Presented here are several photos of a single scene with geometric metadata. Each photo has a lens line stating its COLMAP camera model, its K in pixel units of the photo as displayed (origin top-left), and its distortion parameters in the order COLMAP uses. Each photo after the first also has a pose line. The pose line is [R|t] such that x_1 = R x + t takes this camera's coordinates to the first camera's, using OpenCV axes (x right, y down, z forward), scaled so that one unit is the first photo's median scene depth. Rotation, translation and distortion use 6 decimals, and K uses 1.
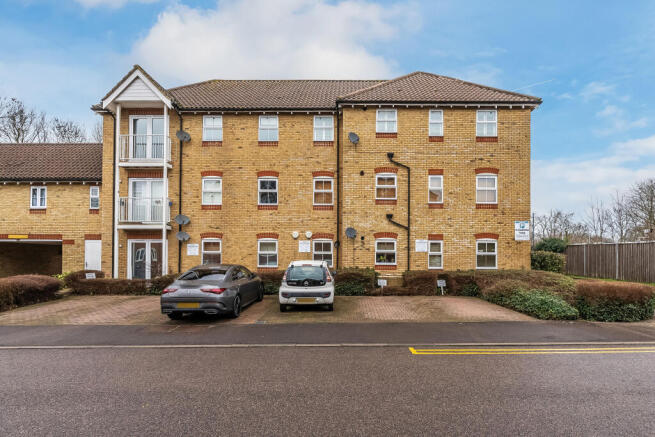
lens RADIAL K [[332.3, 0, 330.9], [0, 332.3, 228.6], [0, 0, 1]] dist [-0.024503, -0.000614]
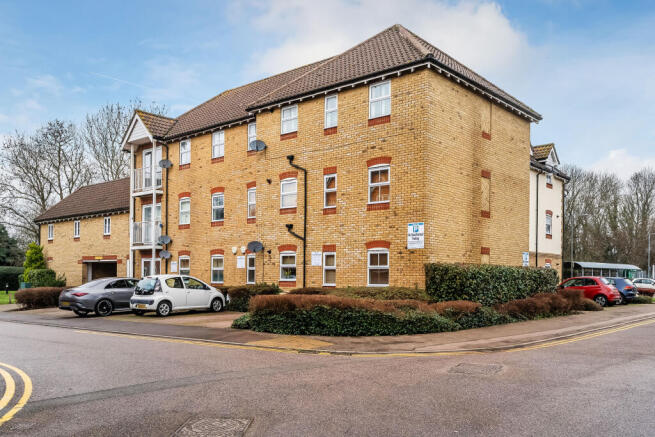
lens RADIAL K [[583.4, 0, 327.7], [0, 583.4, 217.8], [0, 0, 1]] dist [-0.081672, 0.002509]
pose [[0.758452, -0.067913, -0.648181, 1.261878], [0.059561, 0.997617, -0.034832, -0.000274], [0.649002, -0.012188, 0.760689, -0.131005]]
